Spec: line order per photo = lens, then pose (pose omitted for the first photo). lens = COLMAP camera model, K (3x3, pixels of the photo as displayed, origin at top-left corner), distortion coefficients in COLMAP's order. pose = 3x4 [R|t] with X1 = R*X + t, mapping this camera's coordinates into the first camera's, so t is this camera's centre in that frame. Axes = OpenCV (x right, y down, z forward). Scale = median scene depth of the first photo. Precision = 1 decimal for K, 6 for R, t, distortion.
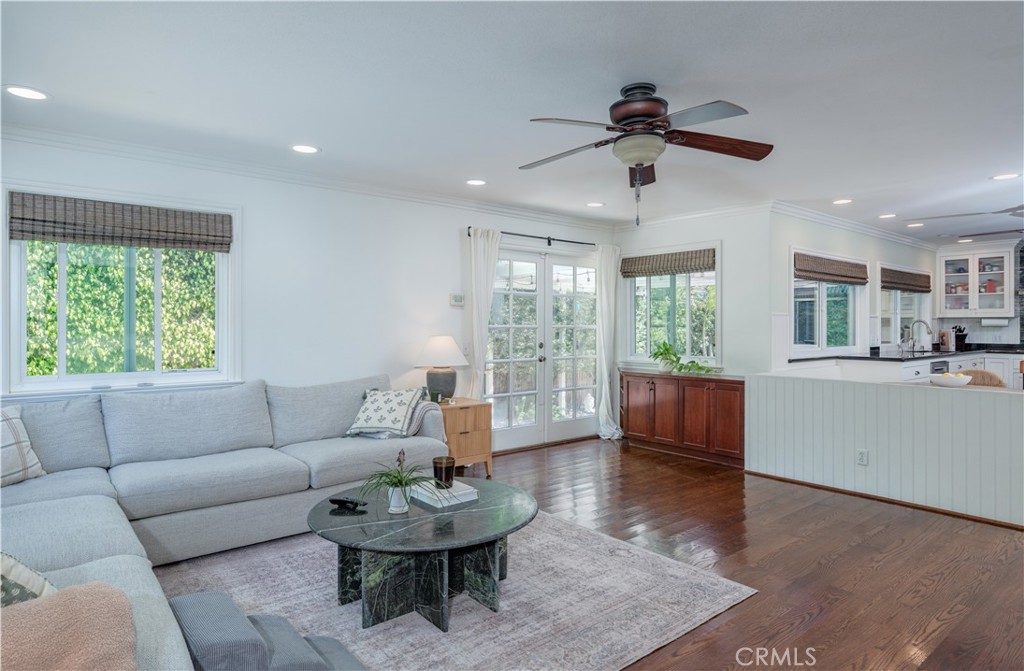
lens RADIAL K [[599.0, 0, 505.4], [0, 599.0, 332.4], [0, 0, 1]] dist [0.003677, -0.002496]
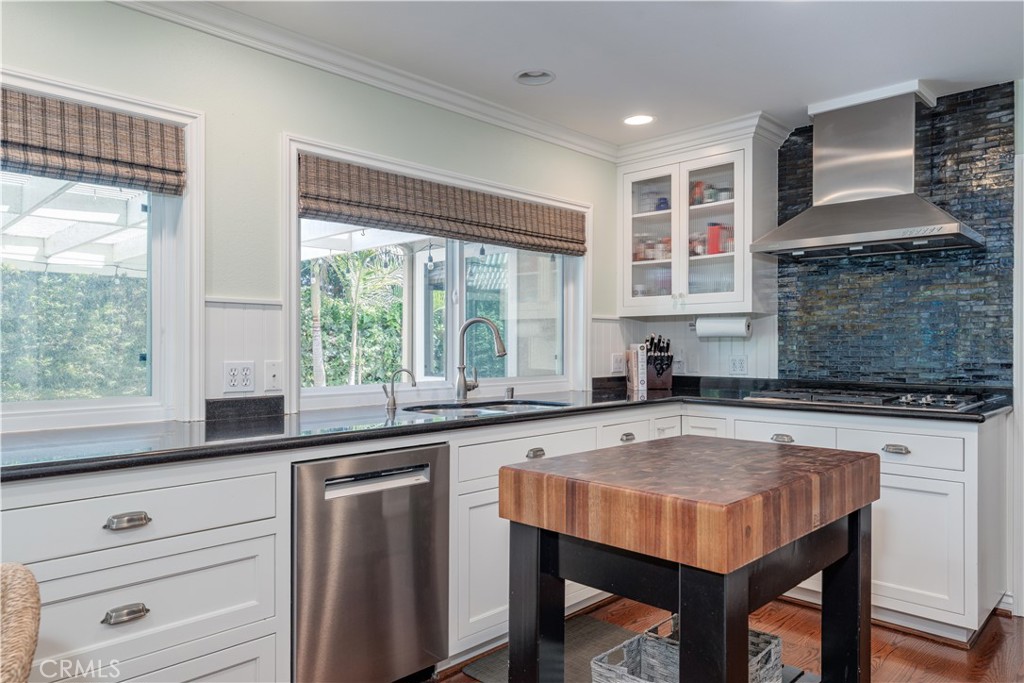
lens RADIAL K [[689.3, 0, 517.2], [0, 689.3, 347.2], [0, 0, 1]] dist [0.006185, 0.002292]
pose [[0.991589, 0.000337, 0.129430, 0.606464], [-0.000092, 0.999998, -0.001900, -0.001775], [-0.129430, 0.001872, 0.991587, 0.540195]]
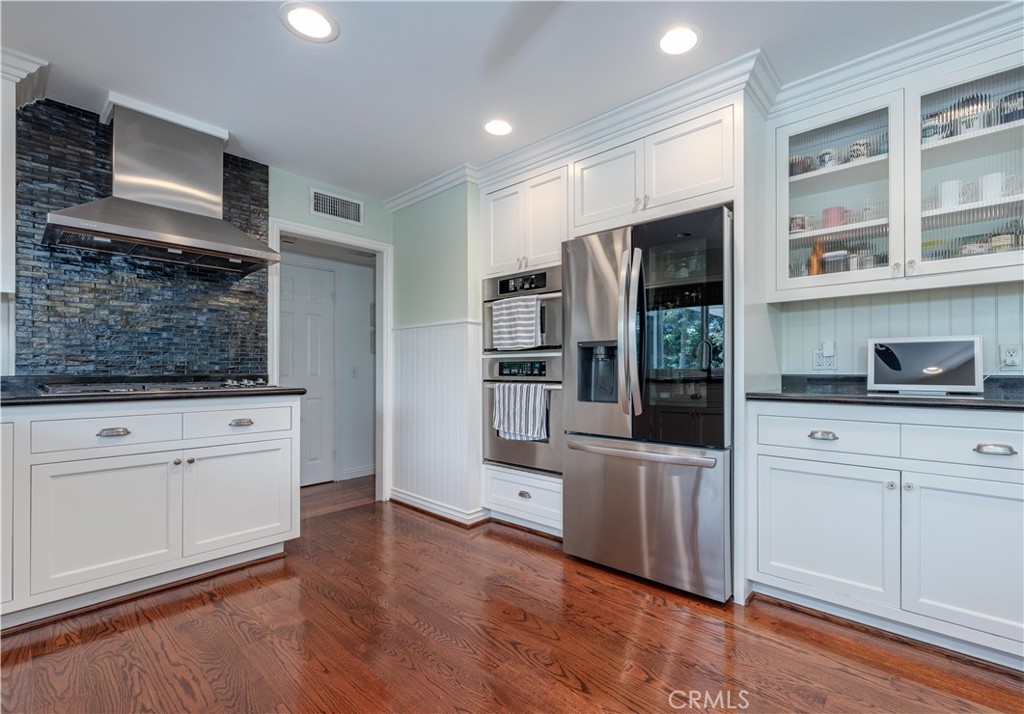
lens RADIAL K [[453.4, 0, 564.6], [0, 453.4, 367.3], [0, 0, 1]] dist [-0.001224, -0.000326]
pose [[-0.204520, 0.002623, 0.978859, 0.519272], [0.004545, 0.999988, -0.001730, 0.015768], [-0.978852, 0.004095, -0.204529, 0.722697]]
